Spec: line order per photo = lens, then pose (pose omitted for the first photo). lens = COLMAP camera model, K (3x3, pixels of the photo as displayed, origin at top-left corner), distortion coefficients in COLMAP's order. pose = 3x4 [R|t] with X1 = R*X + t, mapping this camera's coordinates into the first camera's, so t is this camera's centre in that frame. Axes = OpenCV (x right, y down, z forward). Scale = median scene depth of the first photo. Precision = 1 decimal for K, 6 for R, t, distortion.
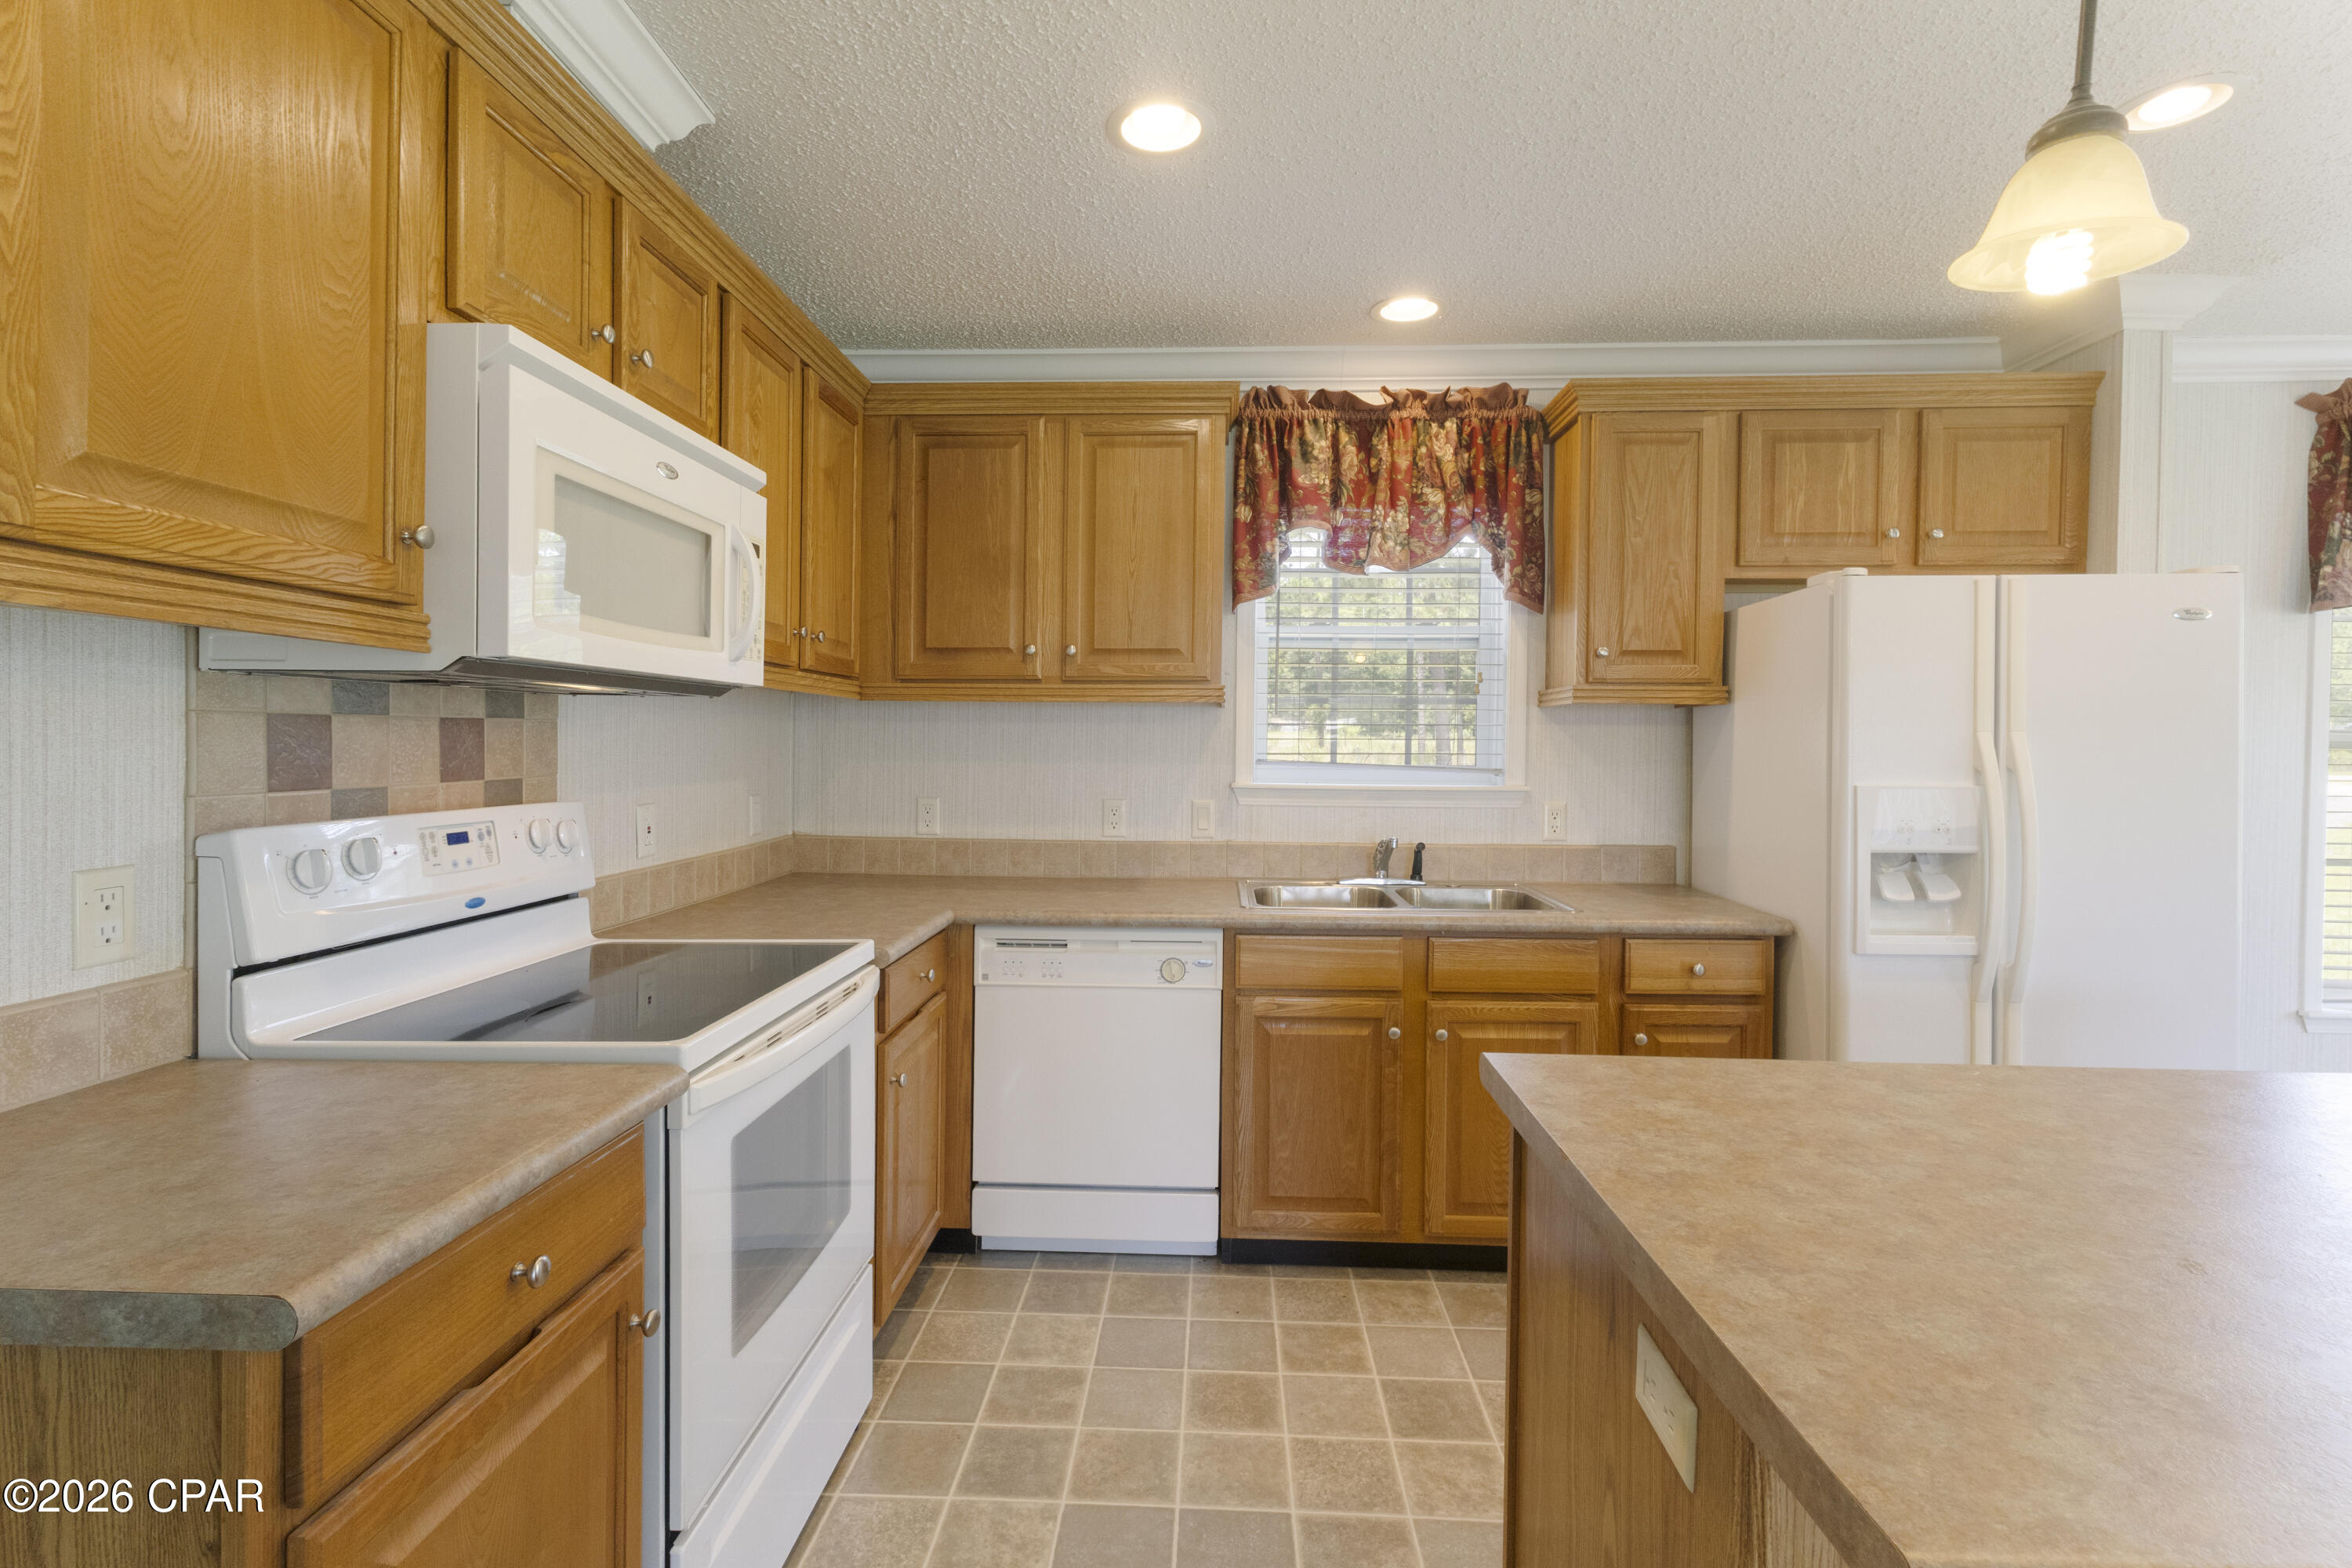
lens RADIAL K [[1135.4, 0, 1176.0], [0, 1135.4, 784.0], [0, 0, 1]] dist [-0.003158, 0.000339]
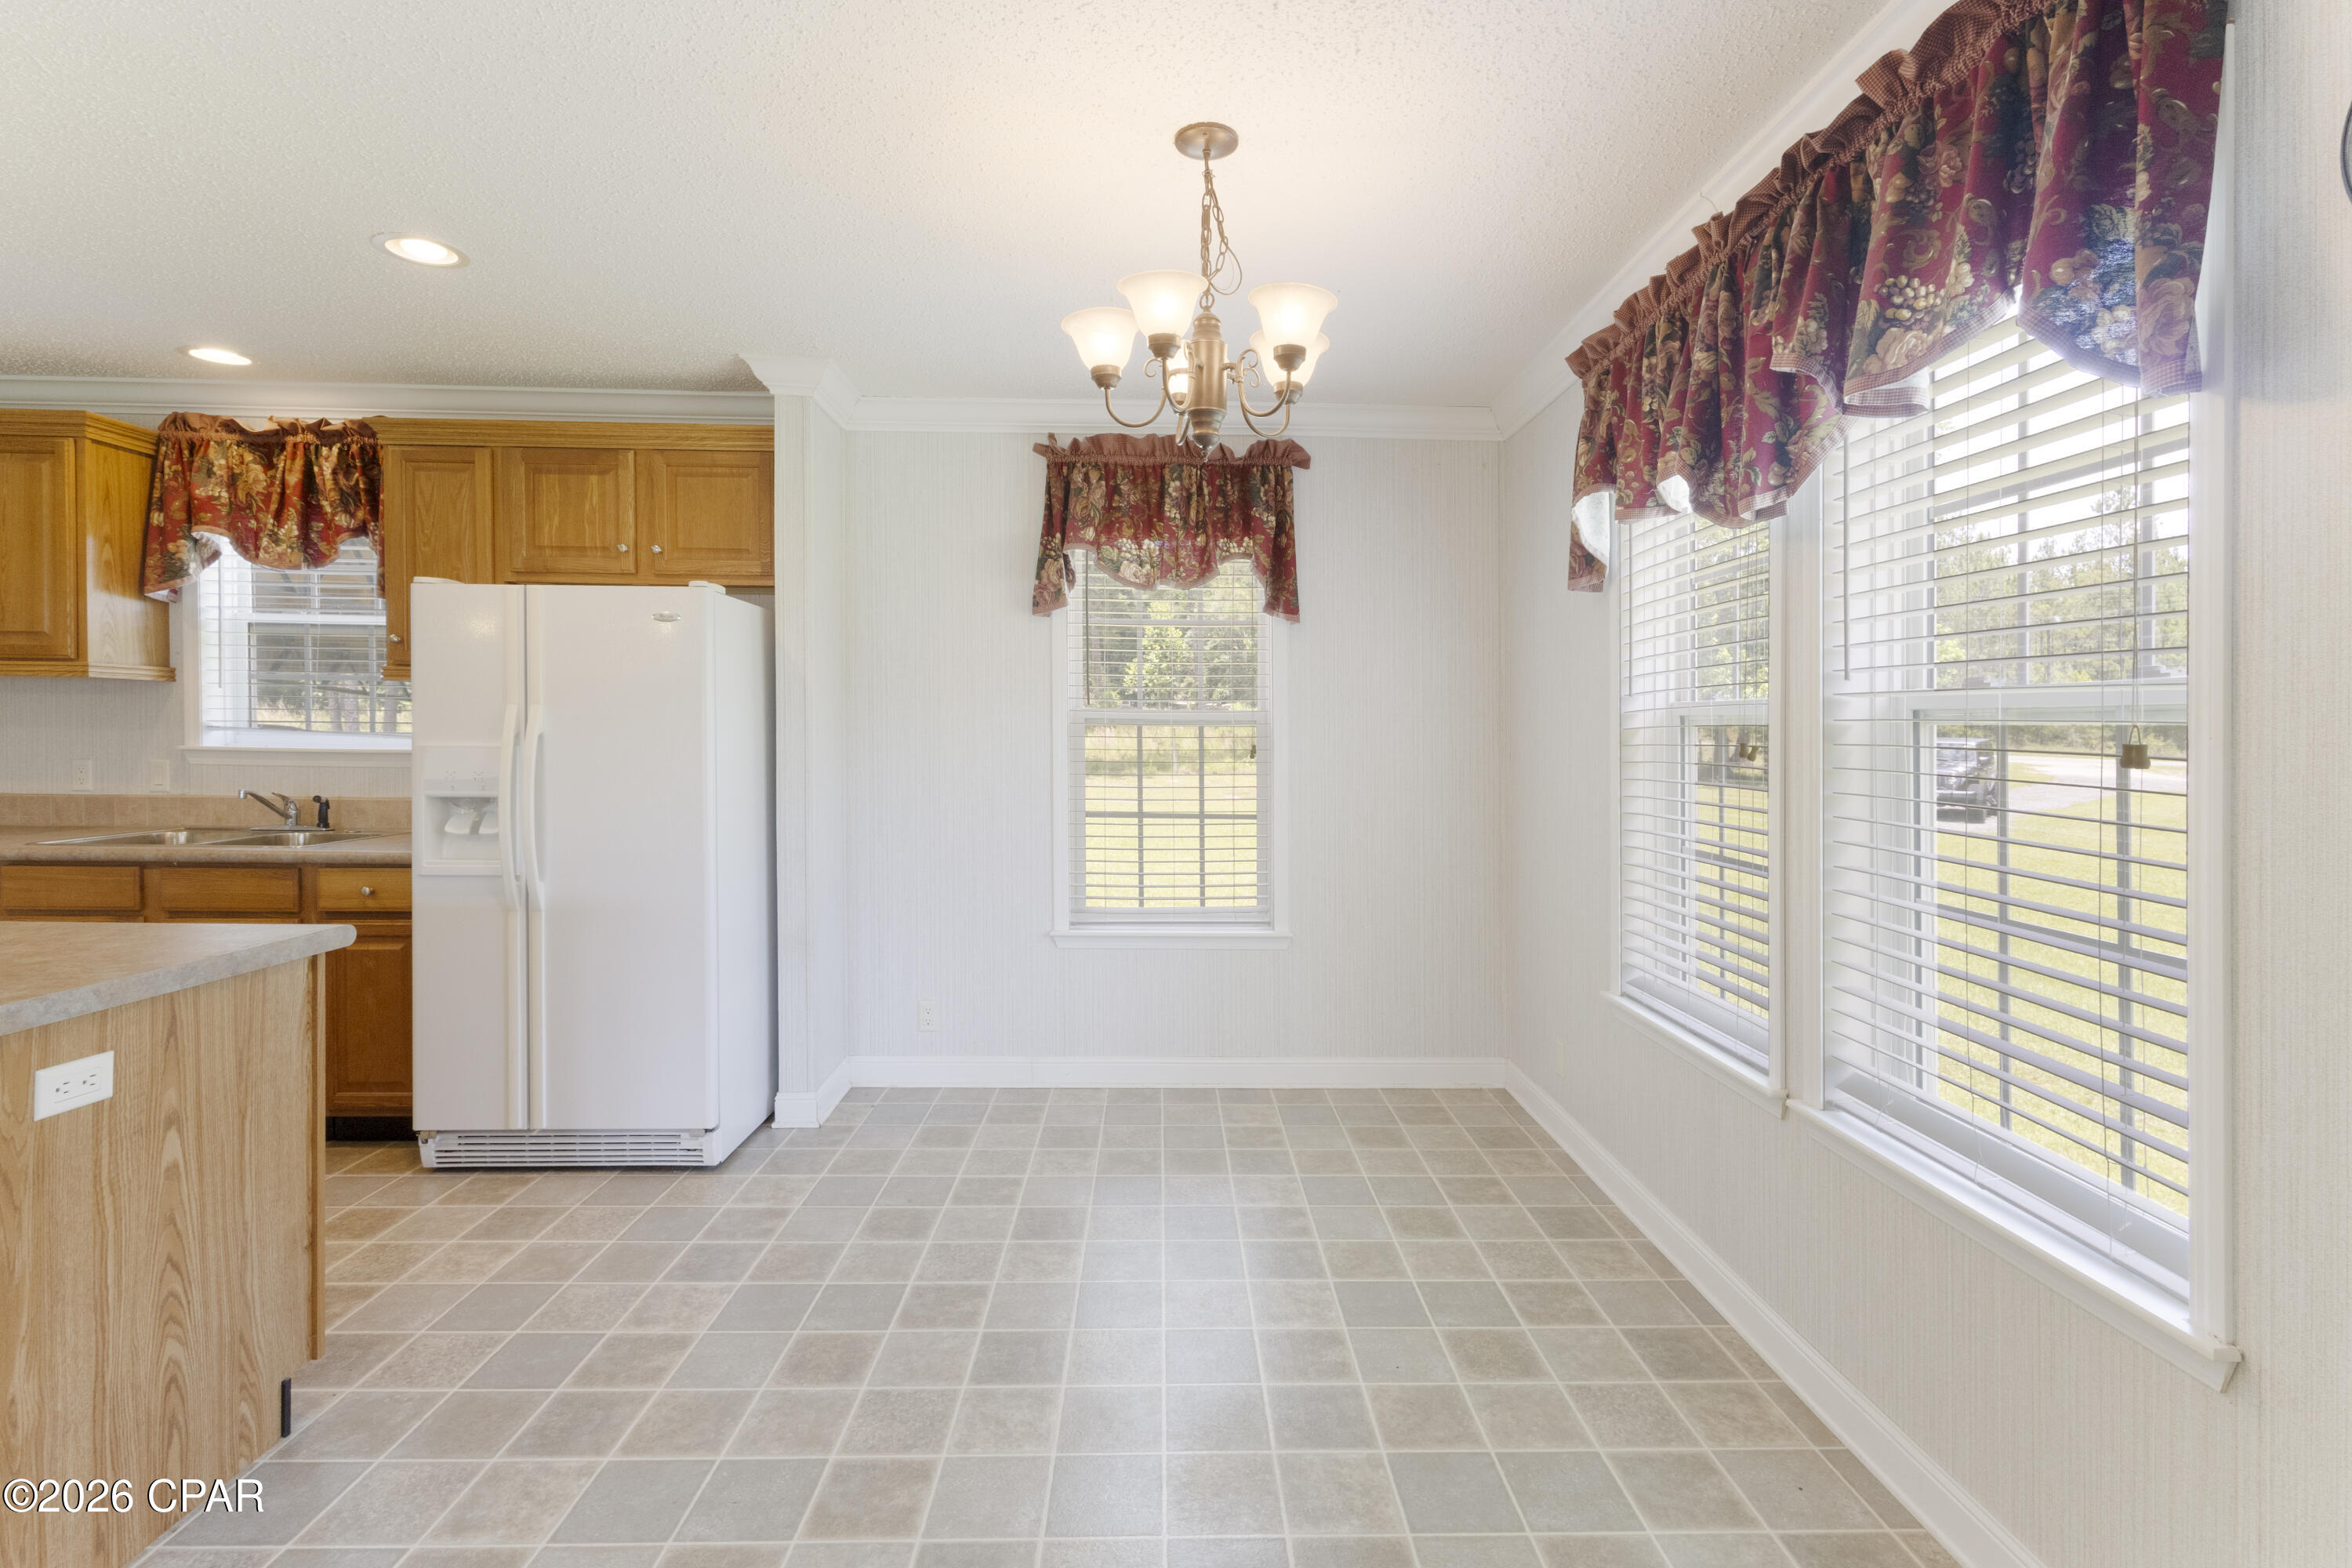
lens RADIAL K [[1164.5, 0, 1205.0], [0, 1164.5, 742.3], [0, 0, 1]] dist [0.004533, 0.000251]
pose [[0.996970, 0.006614, 0.077504, 1.062048], [-0.005282, 0.999835, -0.017375, 0.011878], [-0.077606, 0.016913, 0.996841, -0.302618]]
